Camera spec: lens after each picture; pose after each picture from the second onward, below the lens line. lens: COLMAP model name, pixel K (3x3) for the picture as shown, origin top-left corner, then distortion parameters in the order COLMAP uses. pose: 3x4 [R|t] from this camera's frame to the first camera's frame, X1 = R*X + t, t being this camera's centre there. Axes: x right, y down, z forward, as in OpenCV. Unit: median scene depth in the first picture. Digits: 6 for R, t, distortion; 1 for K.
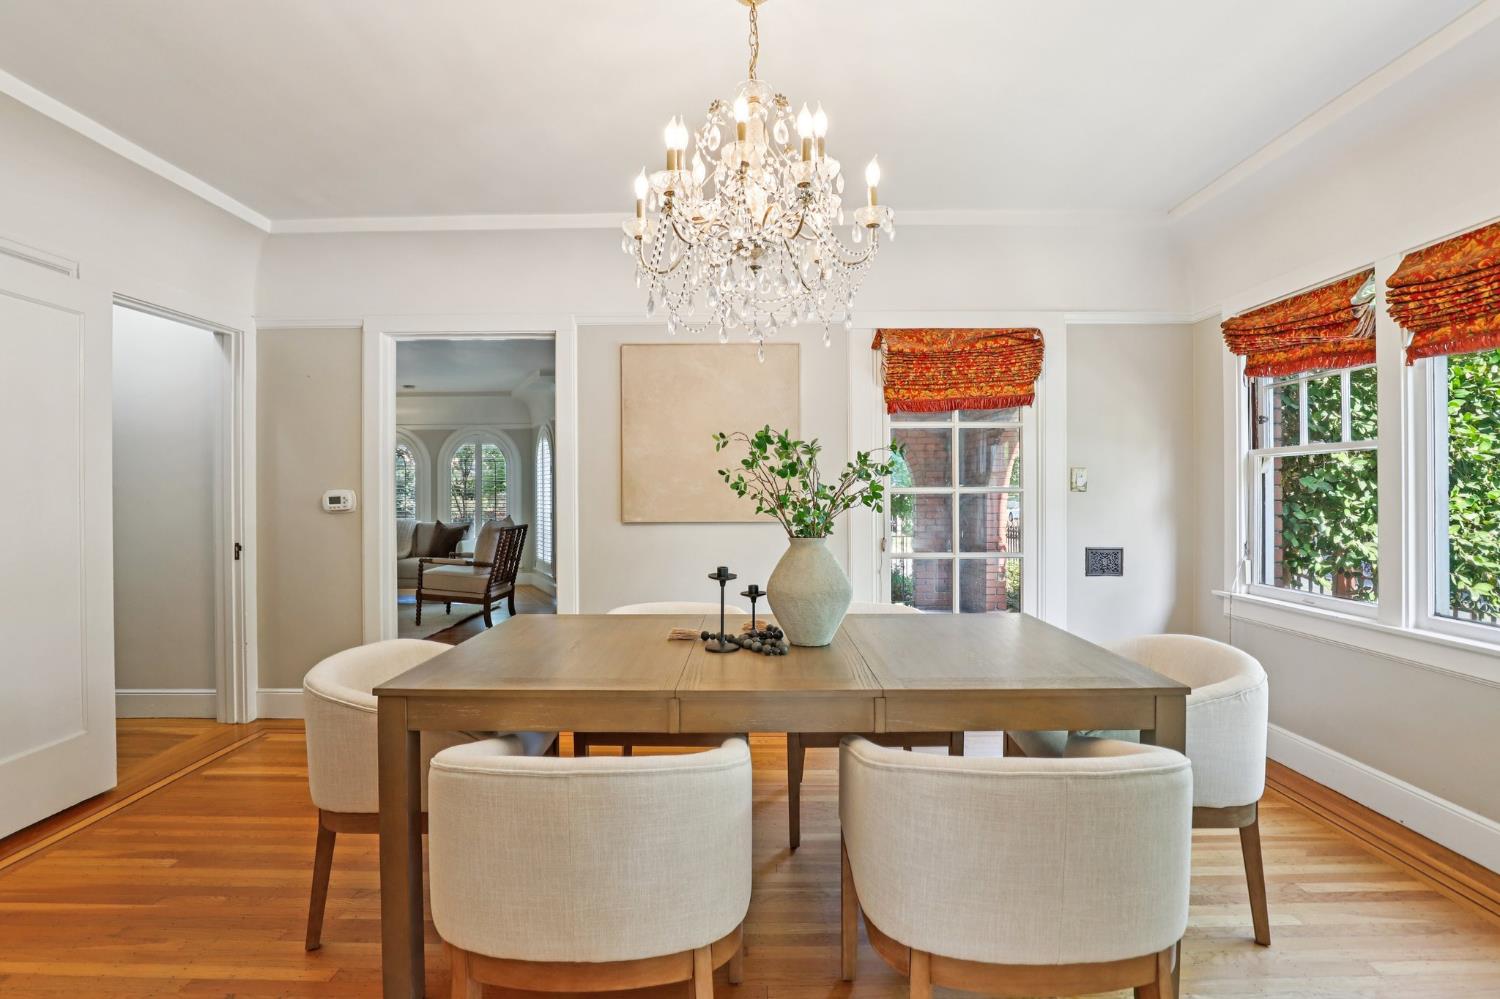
lens RADIAL K [[699.9, 0, 742.3], [0, 699.9, 488.4], [0, 0, 1]] dist [-0.034092, 0.006168]
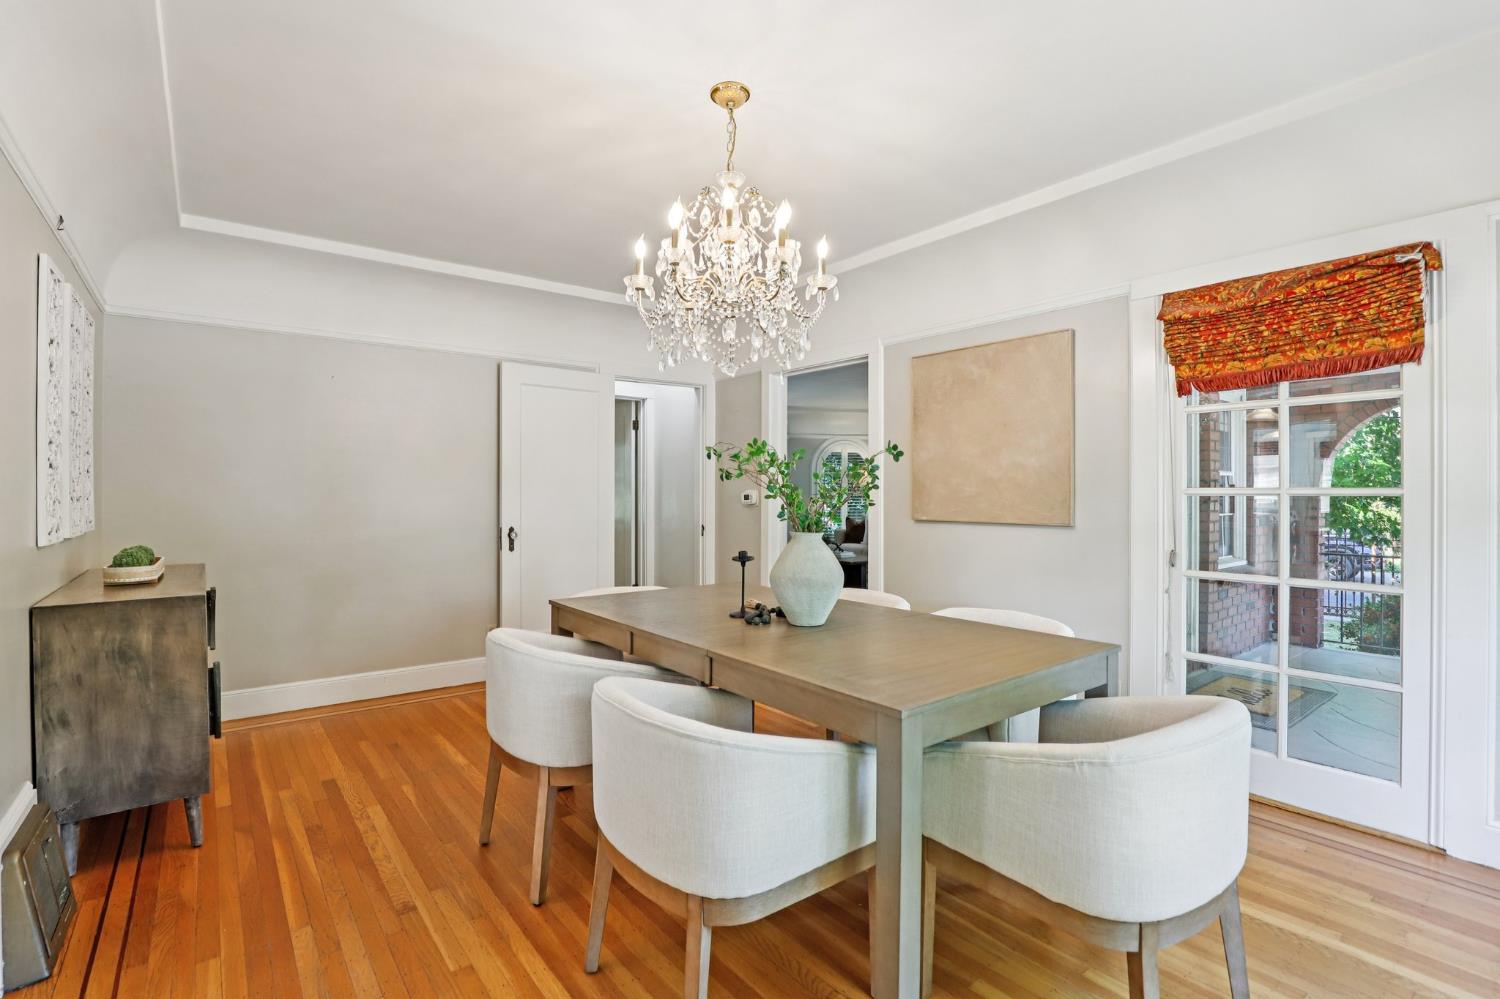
lens RADIAL K [[699.9, 0, 742.3], [0, 699.9, 488.4], [0, 0, 1]] dist [-0.034092, 0.006168]
pose [[0.621744, -0.000408, -0.783220, 0.526000], [-0.009107, 0.999928, -0.007750, 0.010180], [0.783167, 0.011952, 0.621696, 0.110129]]
